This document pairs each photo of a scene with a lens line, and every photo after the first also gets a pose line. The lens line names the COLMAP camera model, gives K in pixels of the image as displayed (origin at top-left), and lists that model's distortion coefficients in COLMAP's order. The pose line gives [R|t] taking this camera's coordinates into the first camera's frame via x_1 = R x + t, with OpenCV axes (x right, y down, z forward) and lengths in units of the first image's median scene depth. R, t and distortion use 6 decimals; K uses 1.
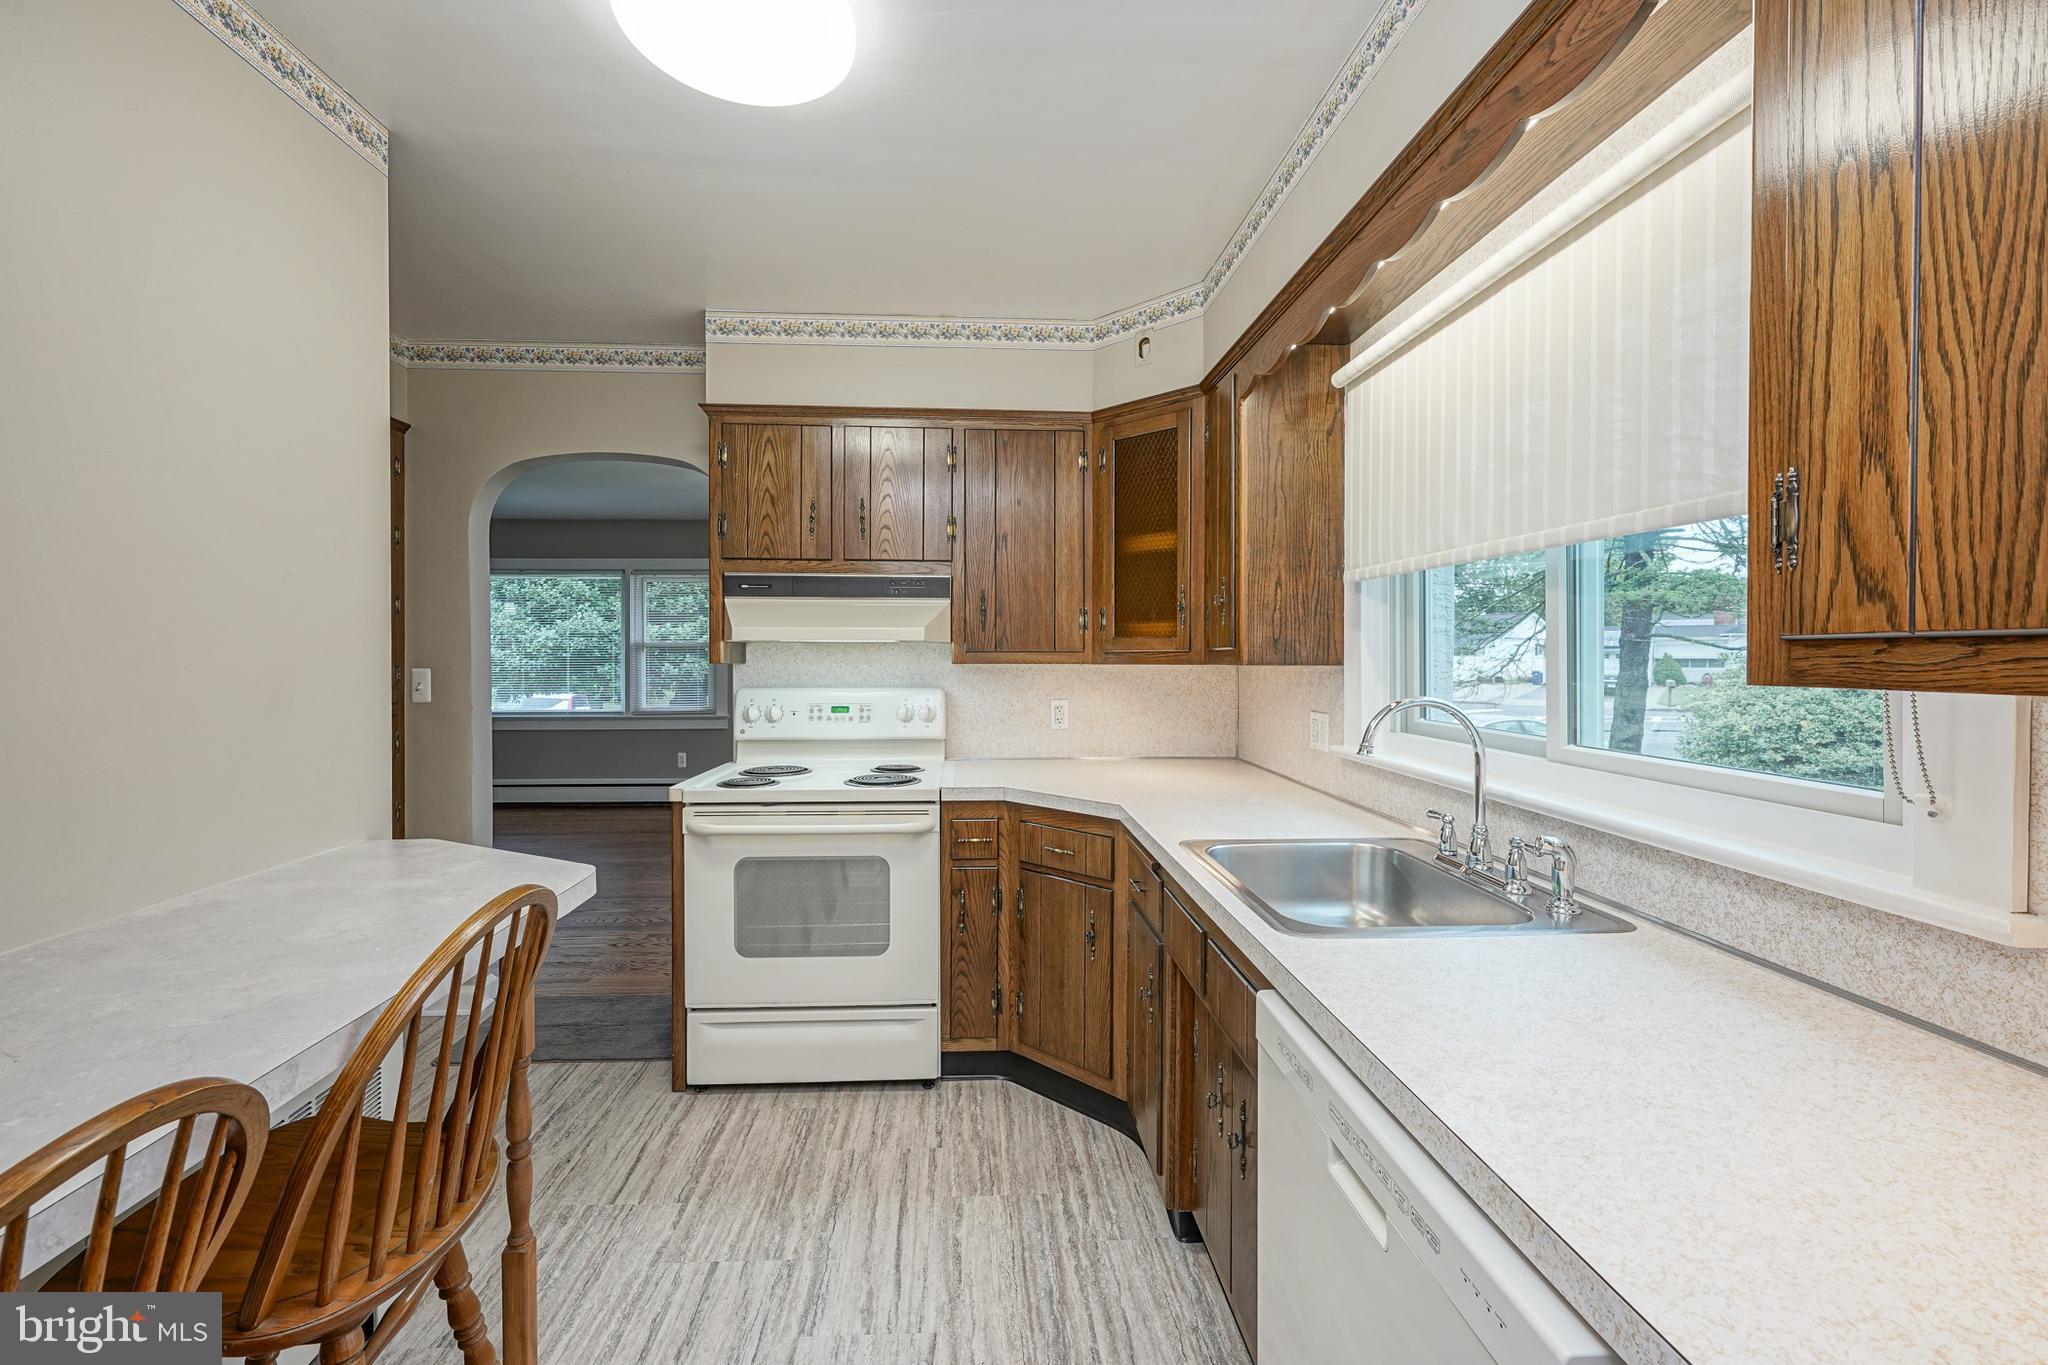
lens RADIAL K [[824.7, 0, 1030.3], [0, 824.7, 667.0], [0, 0, 1]] dist [-0.001745, 0.000543]
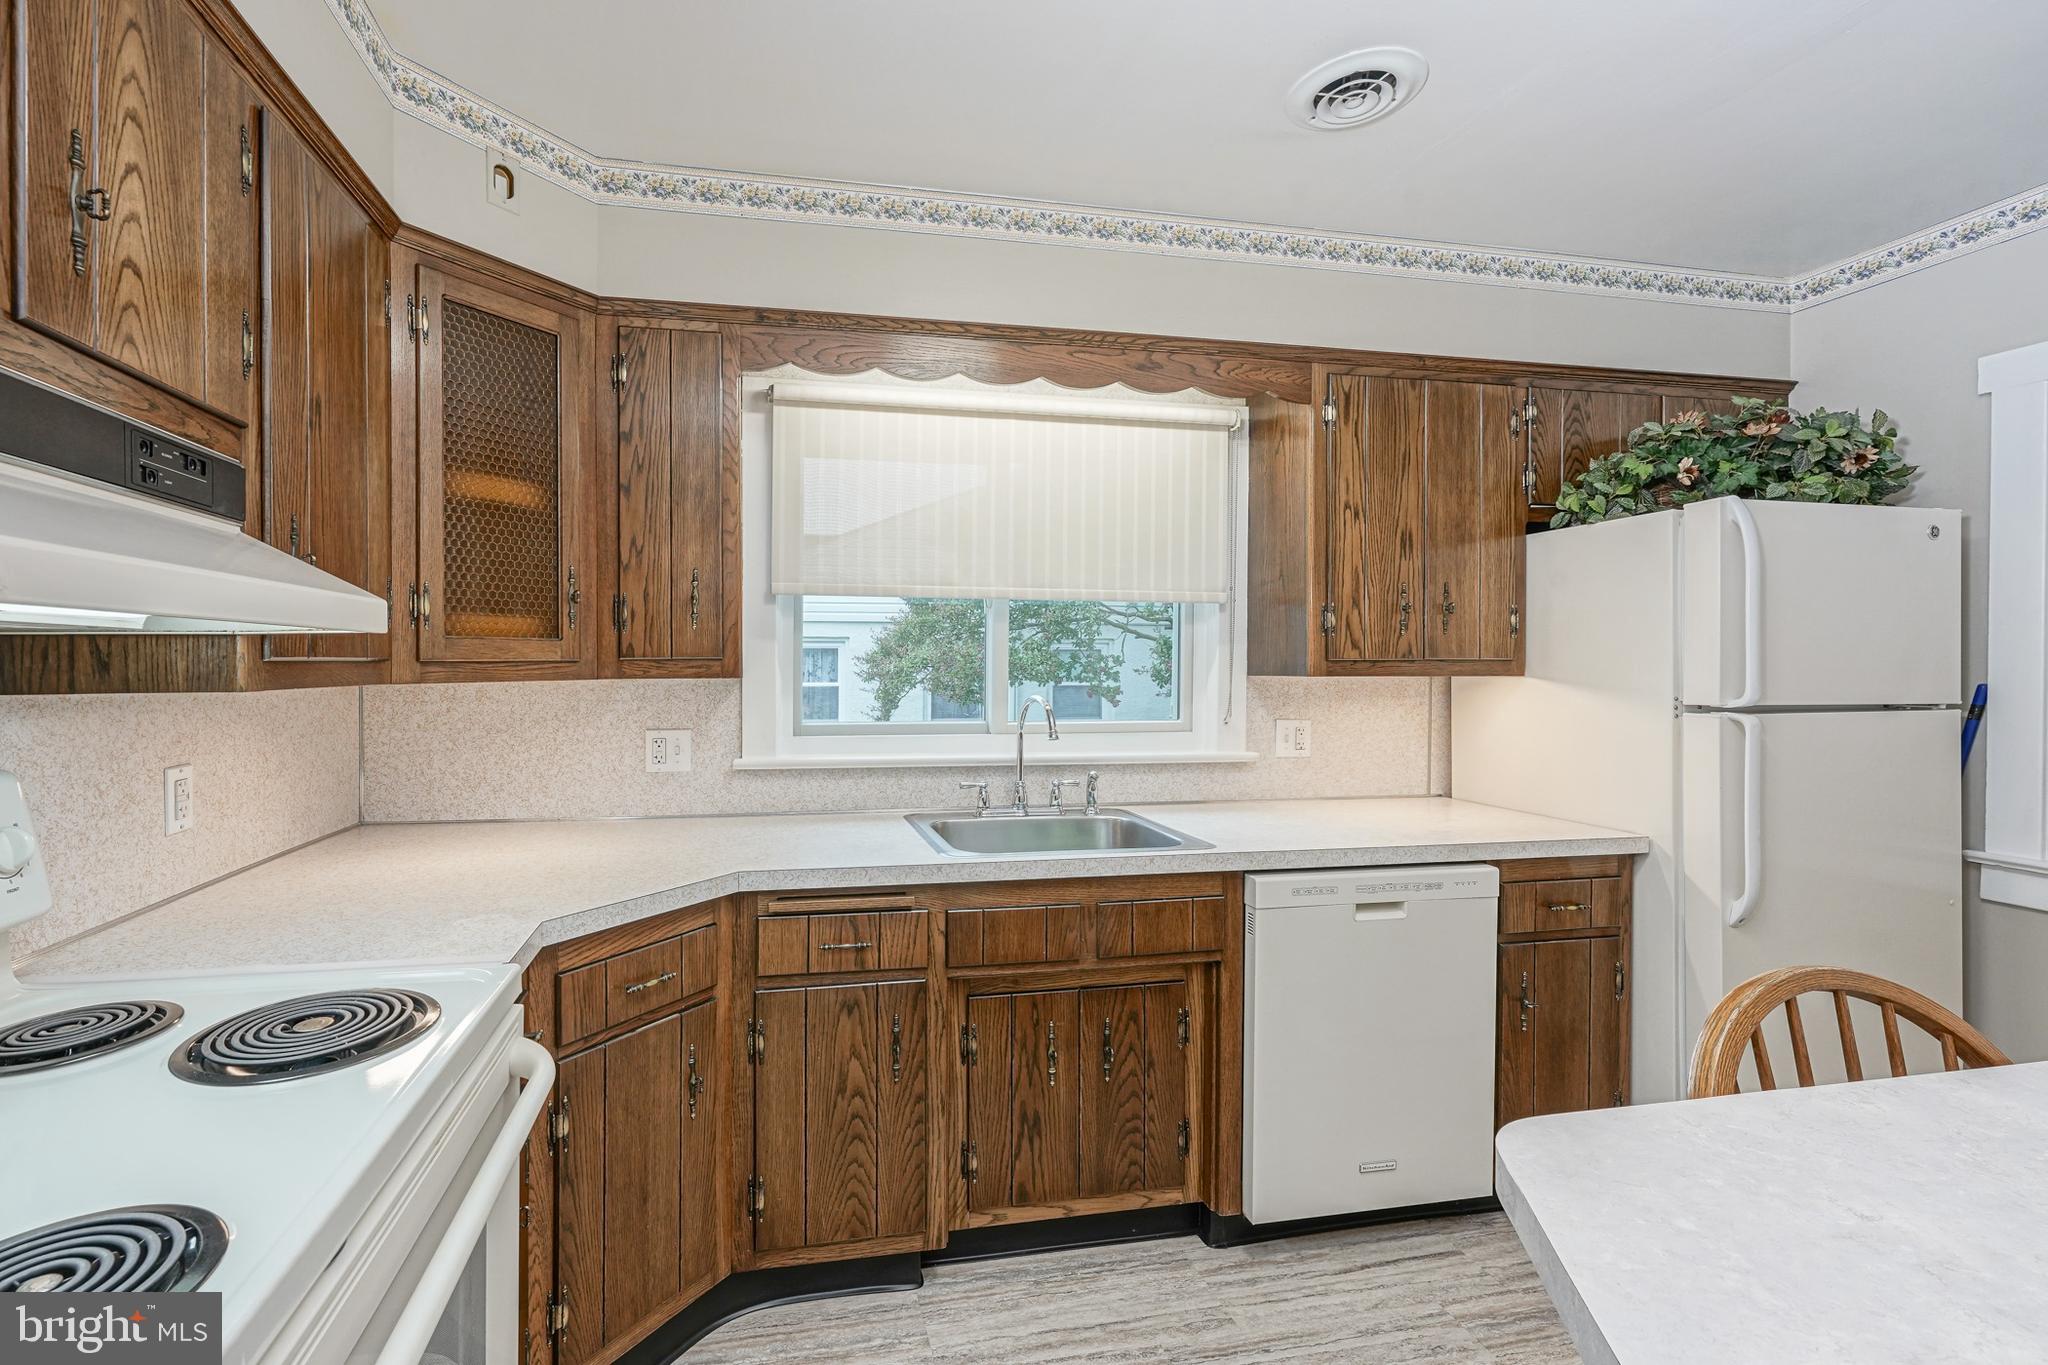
lens RADIAL K [[880.2, 0, 1019.6], [0, 880.2, 669.7], [0, 0, 1]] dist [0.000176, -0.000413]
pose [[-0.118514, 0.000812, 0.992952, -1.059037], [0.017316, 0.999849, 0.001249, -0.012763], [-0.992801, 0.017342, -0.118510, 1.276450]]
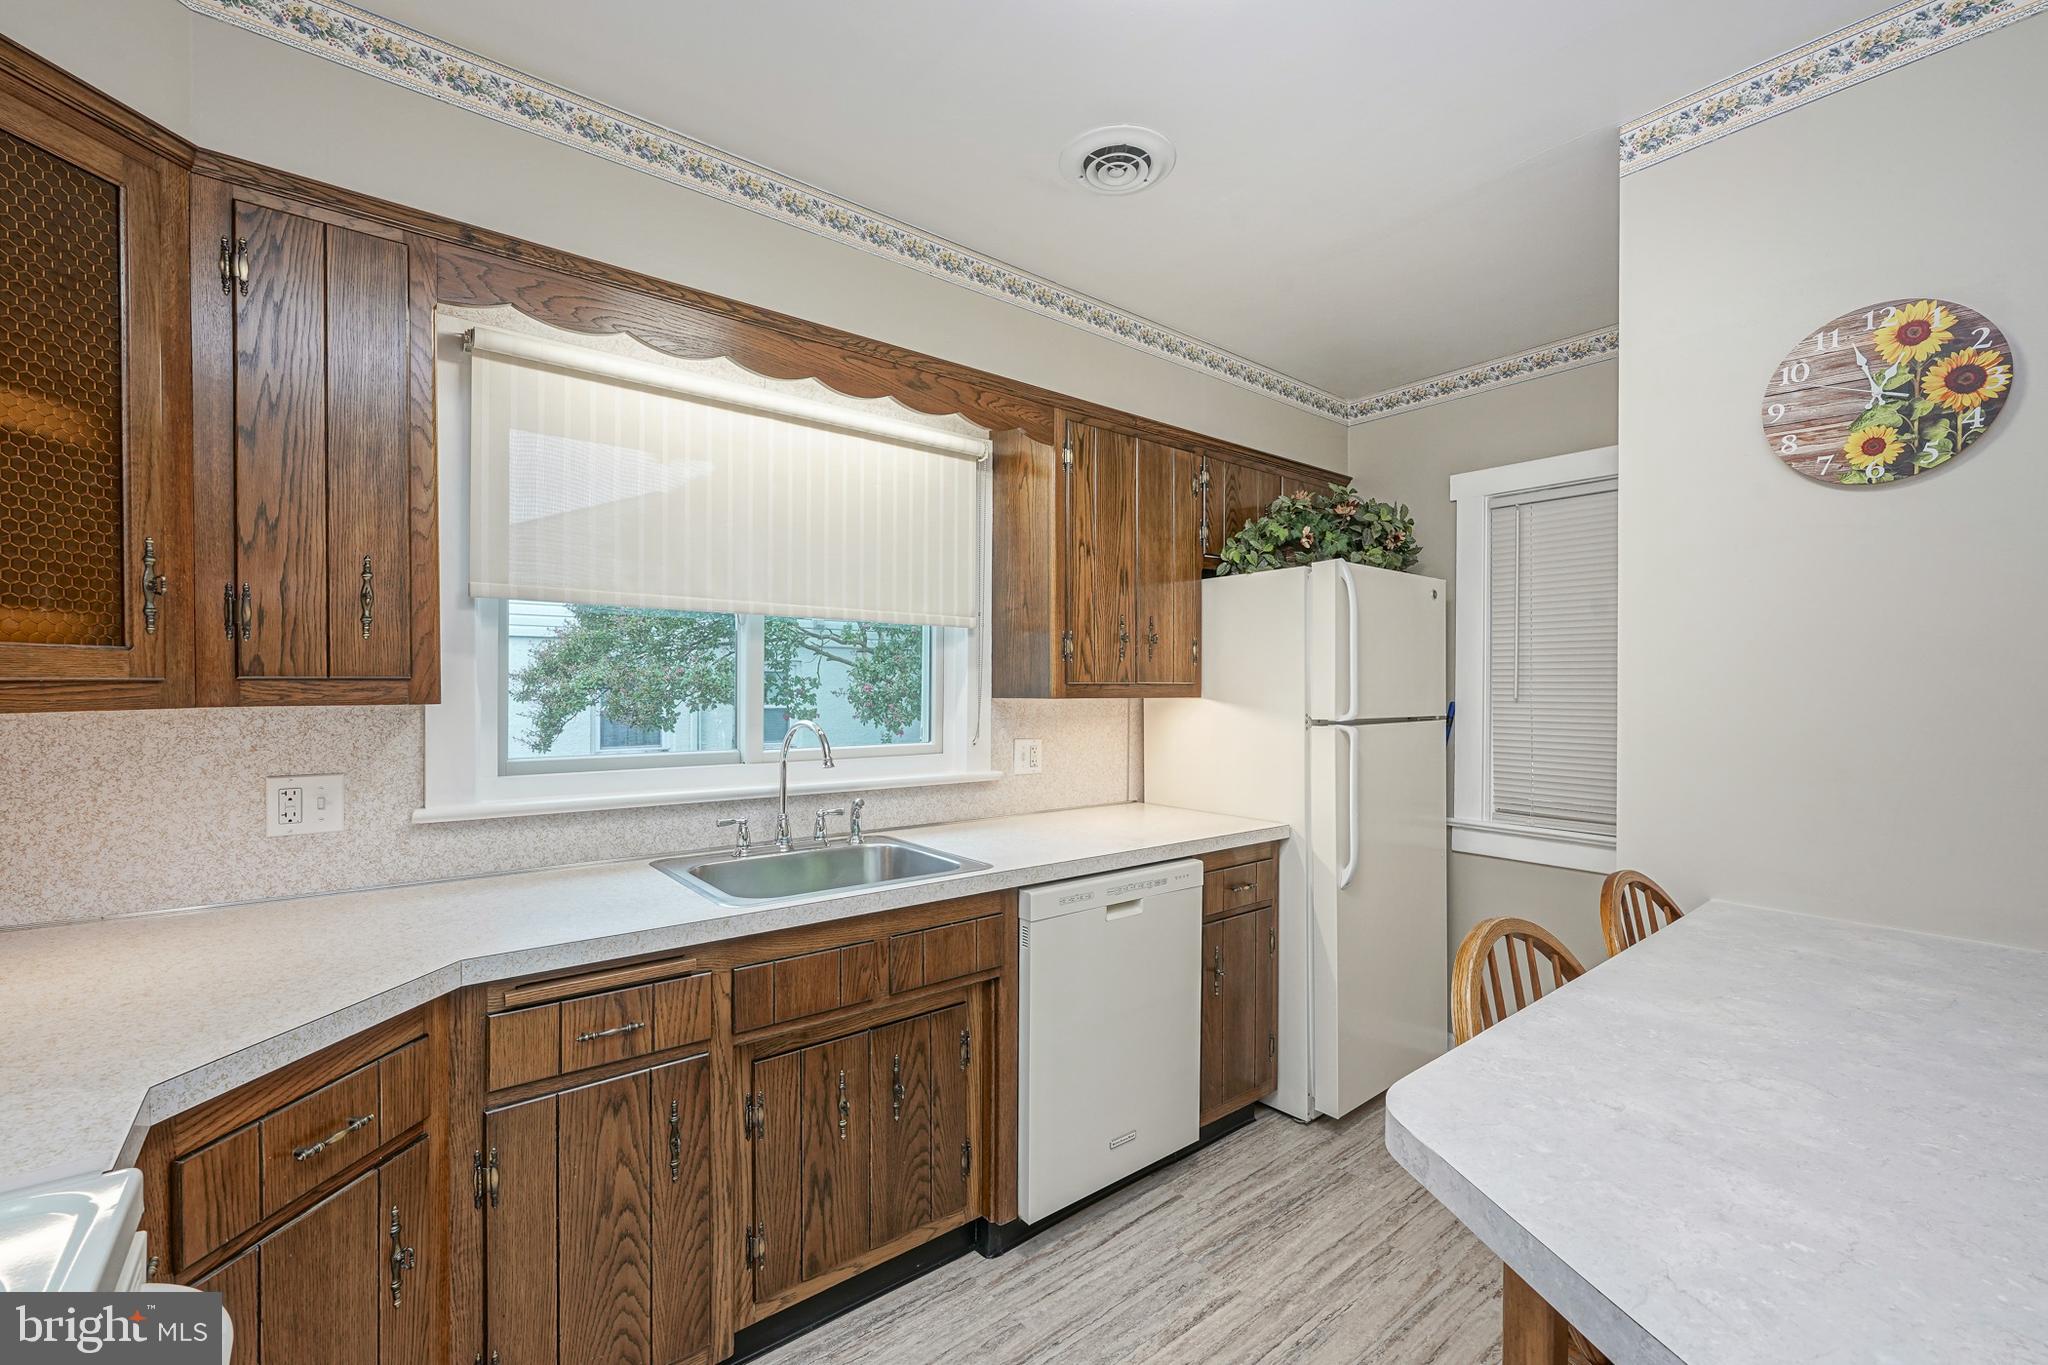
lens RADIAL K [[824.7, 0, 1030.8], [0, 824.7, 693.3], [0, 0, 1]] dist [-0.001745, 0.000543]
pose [[-0.546834, -0.001844, 0.837239, -0.859898], [0.014679, 0.999823, 0.011790, -0.019378], [-0.837112, 0.018737, -0.546710, 1.481989]]
